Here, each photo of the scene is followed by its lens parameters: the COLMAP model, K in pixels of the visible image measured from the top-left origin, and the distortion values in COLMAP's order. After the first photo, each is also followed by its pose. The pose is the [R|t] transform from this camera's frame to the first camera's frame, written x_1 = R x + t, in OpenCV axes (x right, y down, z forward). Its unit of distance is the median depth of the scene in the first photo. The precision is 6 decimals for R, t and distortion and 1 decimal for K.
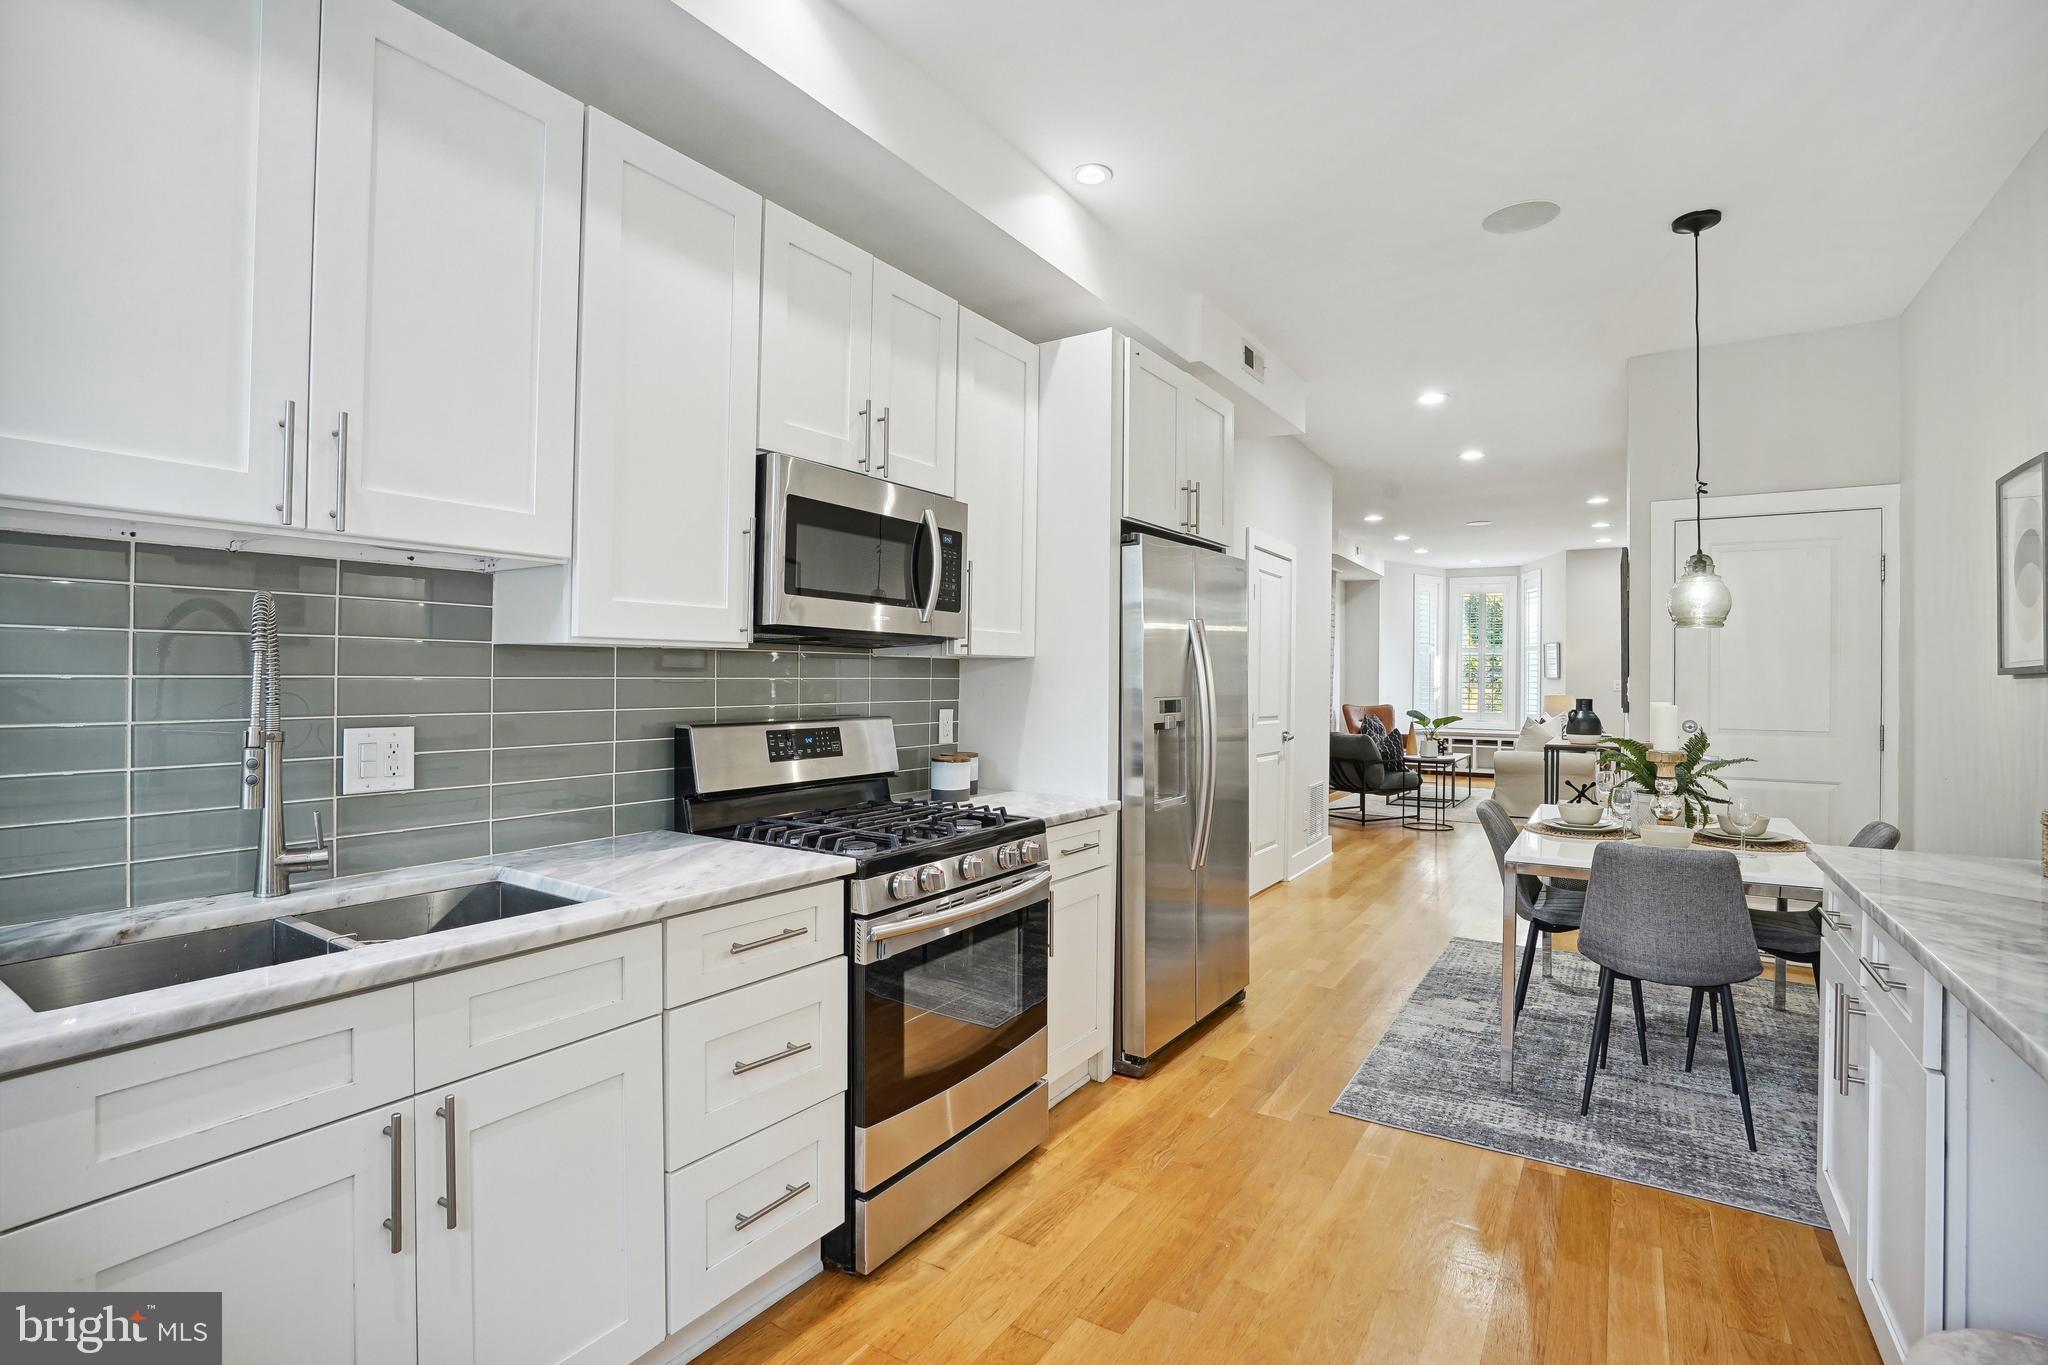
lens RADIAL K [[943.5, 0, 1016.9], [0, 943.5, 673.8], [0, 0, 1]] dist [0.000244, 0.000888]
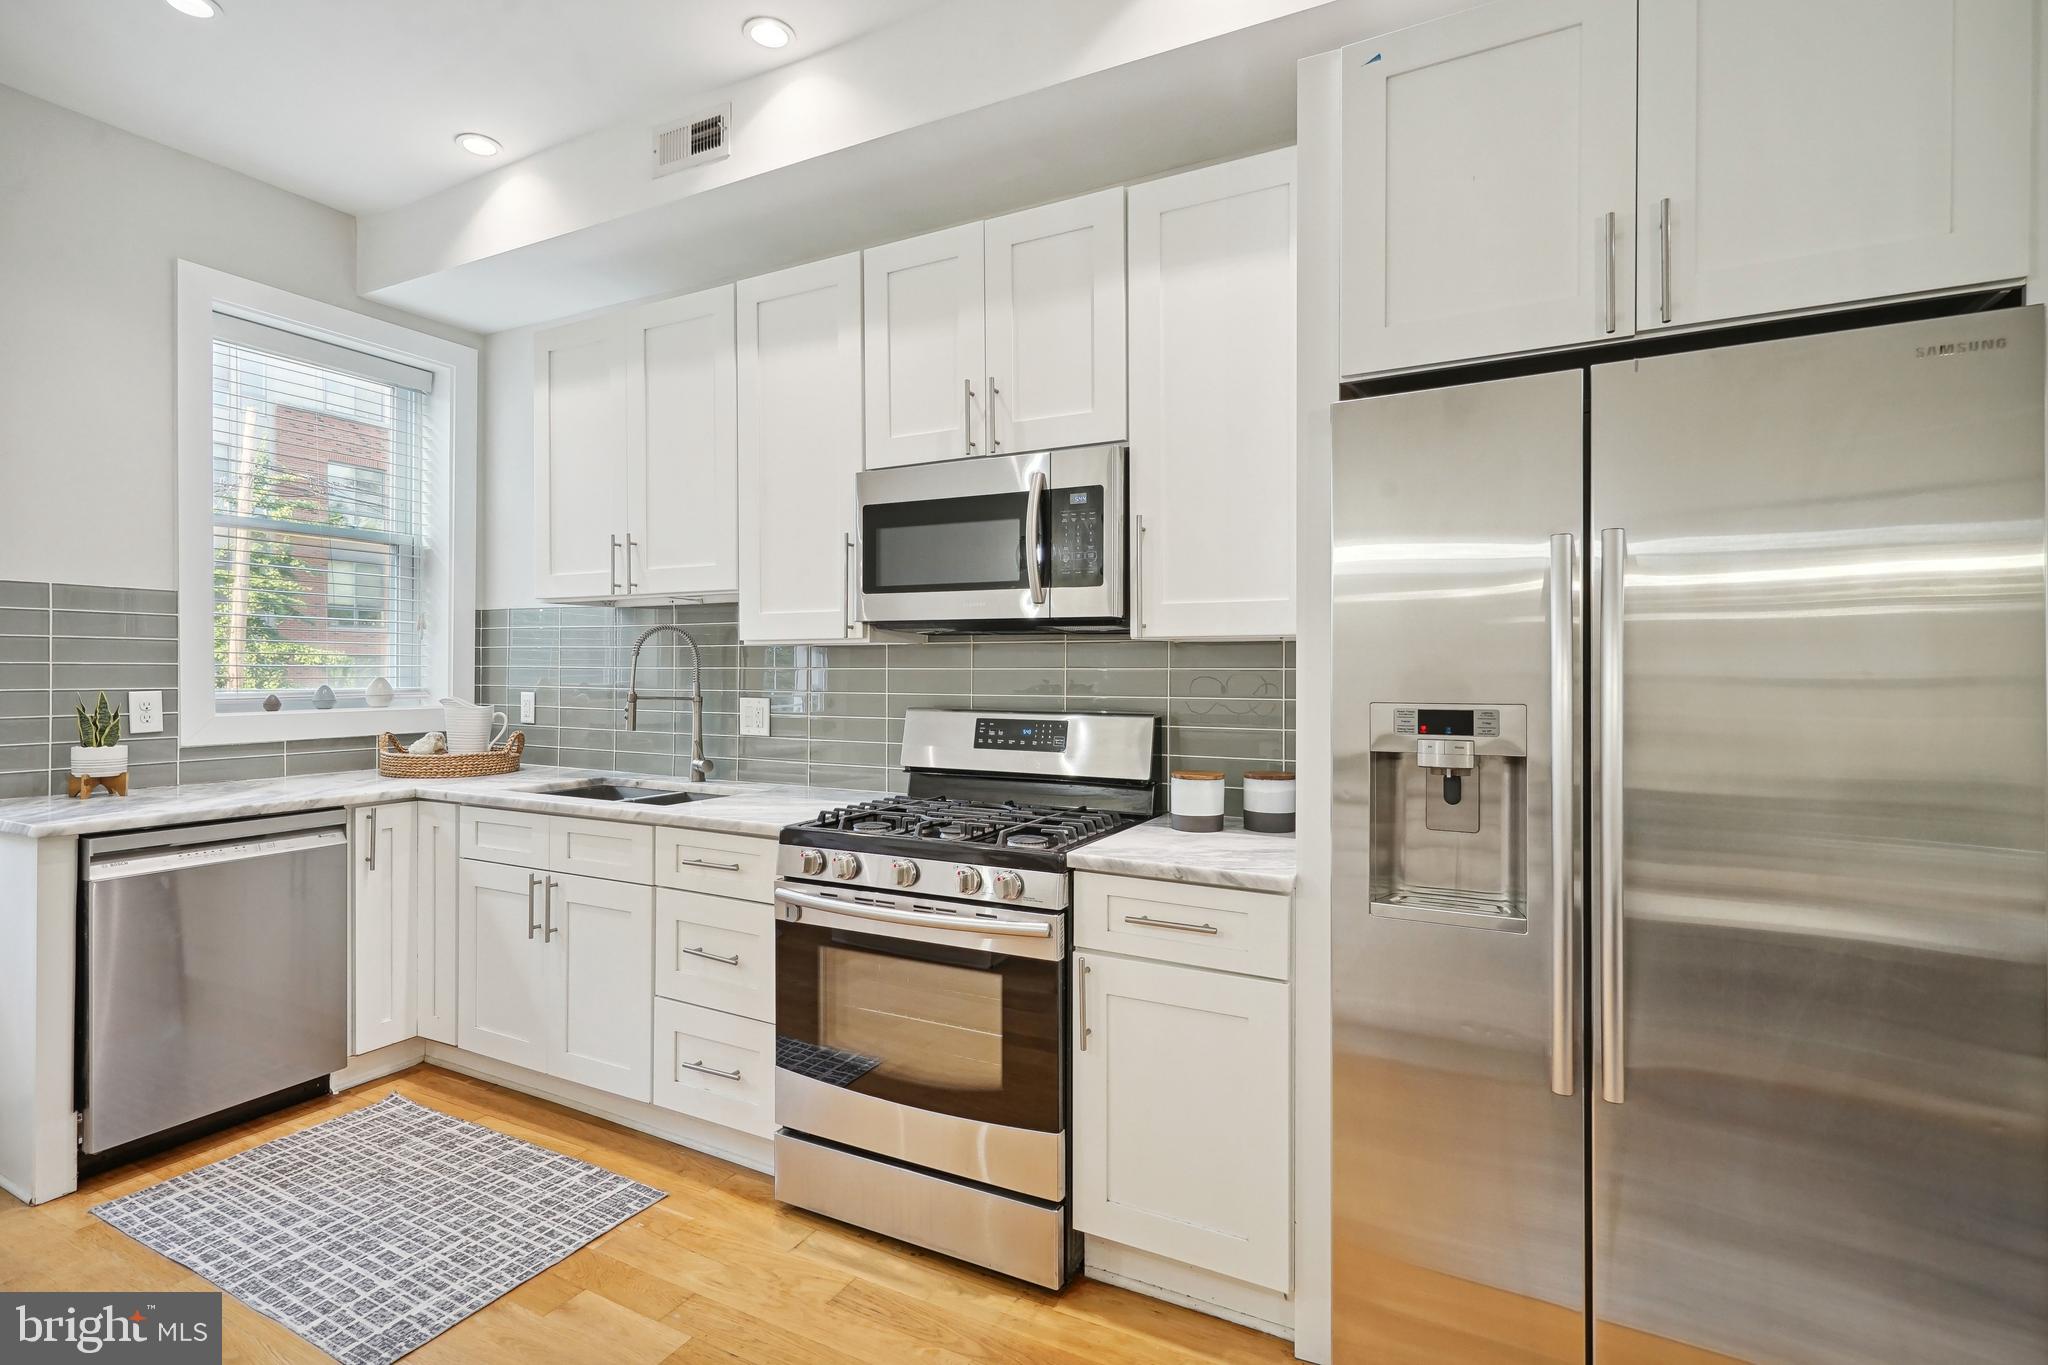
lens RADIAL K [[943.5, 0, 1007.1], [0, 943.5, 682.3], [0, 0, 1]] dist [0.000244, 0.000888]
pose [[0.126427, -0.005040, -0.991963, 0.799439], [-0.007031, 0.999957, -0.005977, 0.026624], [0.991951, 0.007730, 0.126387, 0.916414]]
